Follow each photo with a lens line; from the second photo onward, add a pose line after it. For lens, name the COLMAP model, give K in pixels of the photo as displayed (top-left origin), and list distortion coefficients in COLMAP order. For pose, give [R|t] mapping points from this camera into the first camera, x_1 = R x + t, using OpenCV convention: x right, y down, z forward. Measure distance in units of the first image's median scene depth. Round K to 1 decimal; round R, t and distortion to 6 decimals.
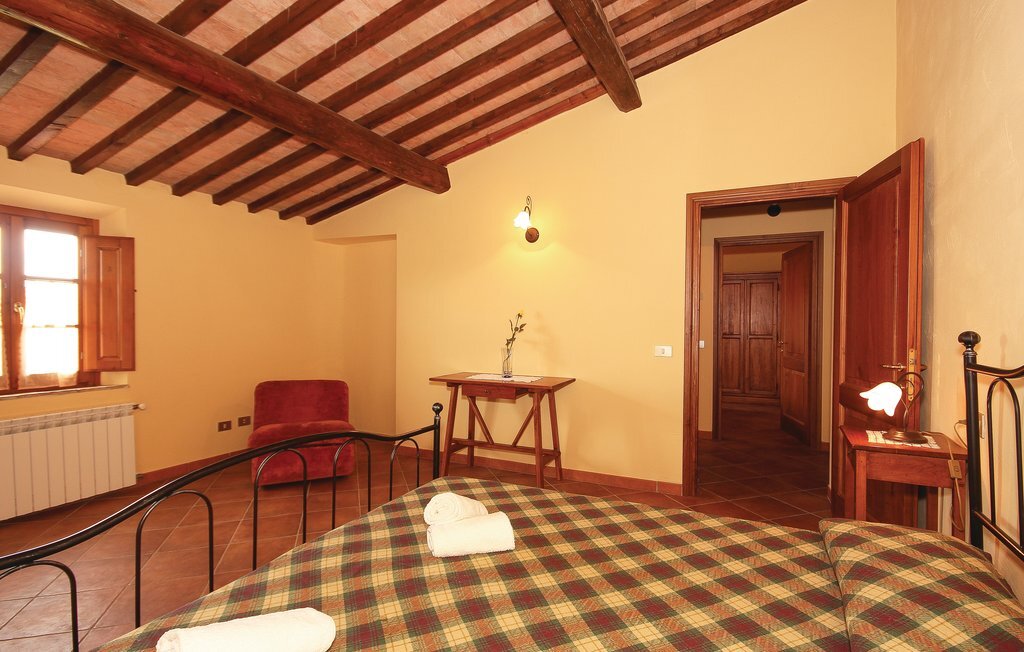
lens RADIAL K [[492.8, 0, 512.0], [0, 492.8, 326.0], [0, 0, 1]] dist [-0.002453, -0.000491]
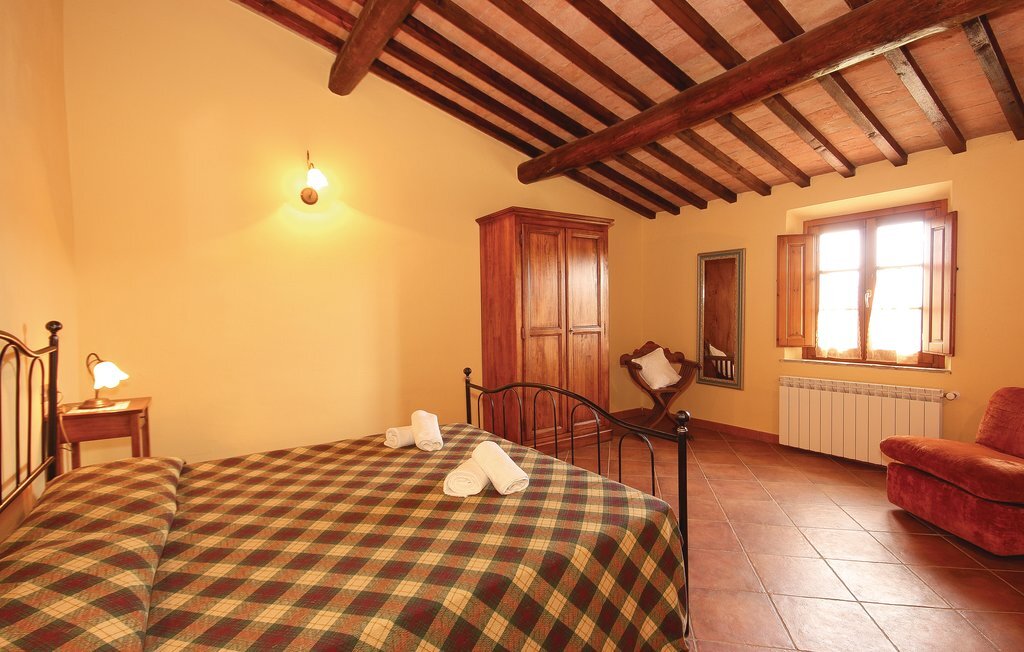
lens RADIAL K [[472.0, 0, 528.1], [0, 472.0, 329.6], [0, 0, 1]] dist [0.000942, 0.000023]
pose [[-0.494222, 0.034214, -0.868662, 0.433162], [0.012323, 0.999401, 0.032353, 0.002741], [0.869249, 0.005285, -0.494347, 0.835098]]
